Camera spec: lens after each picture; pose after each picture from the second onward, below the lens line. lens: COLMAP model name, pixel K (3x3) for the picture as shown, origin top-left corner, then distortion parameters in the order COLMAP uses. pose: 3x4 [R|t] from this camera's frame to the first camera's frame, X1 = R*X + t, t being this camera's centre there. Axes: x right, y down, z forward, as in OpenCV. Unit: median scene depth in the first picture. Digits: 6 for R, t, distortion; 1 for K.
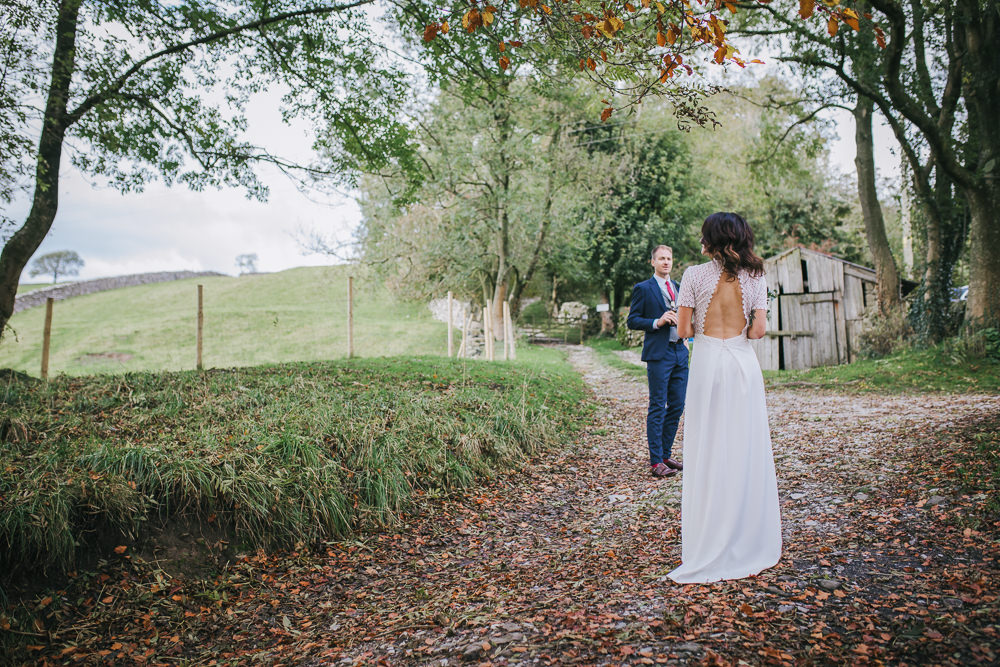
lens RADIAL K [[1036.9, 0, 546.6], [0, 1036.9, 331.5], [0, 0, 1]] dist [-0.038135, 0.012900]
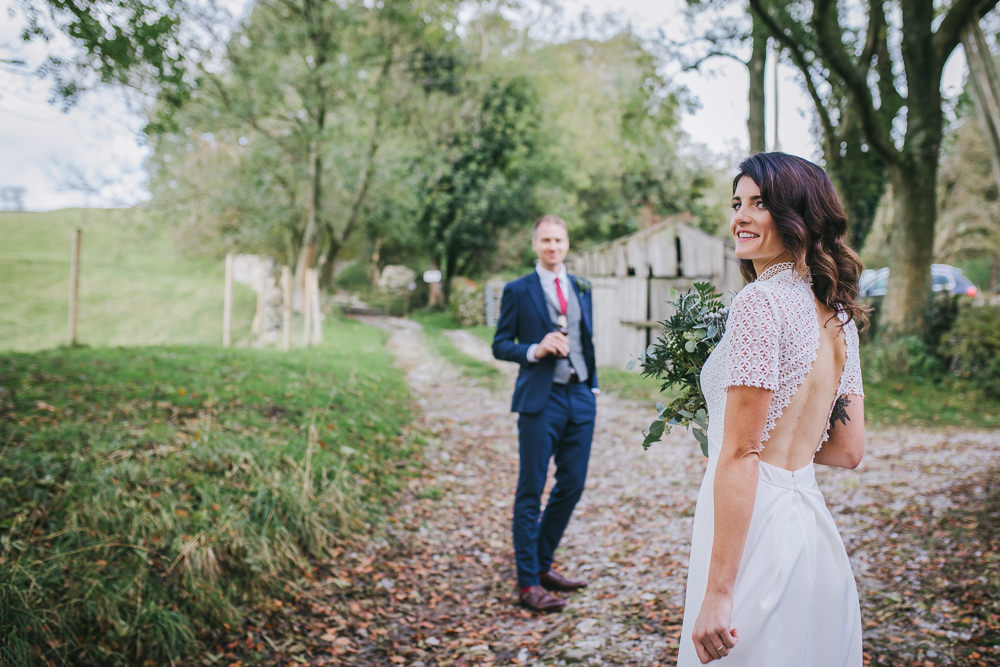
lens RADIAL K [[1036.9, 0, 546.6], [0, 1036.9, 331.5], [0, 0, 1]] dist [-0.038135, 0.012900]
pose [[0.984377, 0.043529, 0.170607, 0.003336], [-0.050293, 0.998102, 0.035527, -0.014478], [-0.168737, -0.043553, 0.984698, 0.157314]]
